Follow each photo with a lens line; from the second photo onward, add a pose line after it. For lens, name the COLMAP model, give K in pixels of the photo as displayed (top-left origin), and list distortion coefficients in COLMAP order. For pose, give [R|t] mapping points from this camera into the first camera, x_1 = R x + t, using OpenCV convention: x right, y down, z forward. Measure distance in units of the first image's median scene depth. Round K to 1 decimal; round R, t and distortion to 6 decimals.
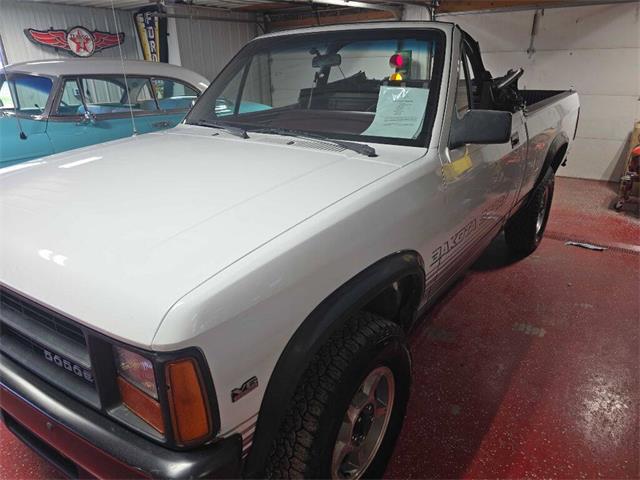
lens RADIAL K [[436.5, 0, 322.5], [0, 436.5, 239.1], [0, 0, 1]] dist [0.042112, -0.038503]
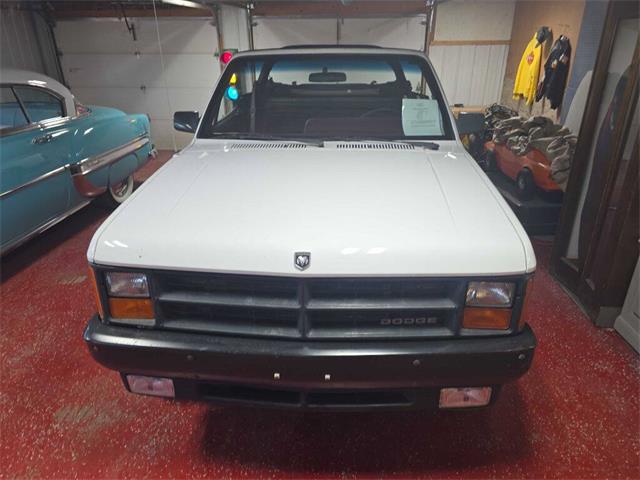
lens RADIAL K [[436.5, 0, 322.5], [0, 436.5, 239.1], [0, 0, 1]] dist [0.042112, -0.038503]
pose [[0.828372, -0.215336, 0.517136, -0.637471], [0.199272, 0.976054, 0.087226, -0.062972], [-0.523536, 0.030796, 0.851447, -0.023666]]
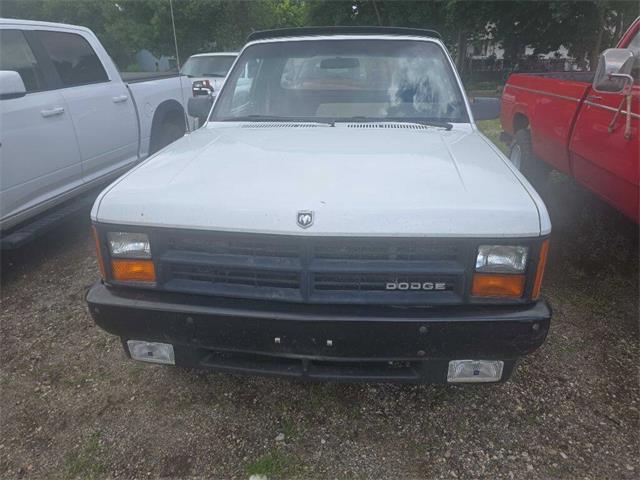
lens RADIAL K [[436.5, 0, 322.5], [0, 436.5, 239.1], [0, 0, 1]] dist [0.042112, -0.038503]
pose [[0.852393, -0.184345, 0.489329, -0.628022], [0.187215, 0.981352, 0.043583, 0.010768], [-0.488238, 0.054460, 0.871010, -0.016574]]
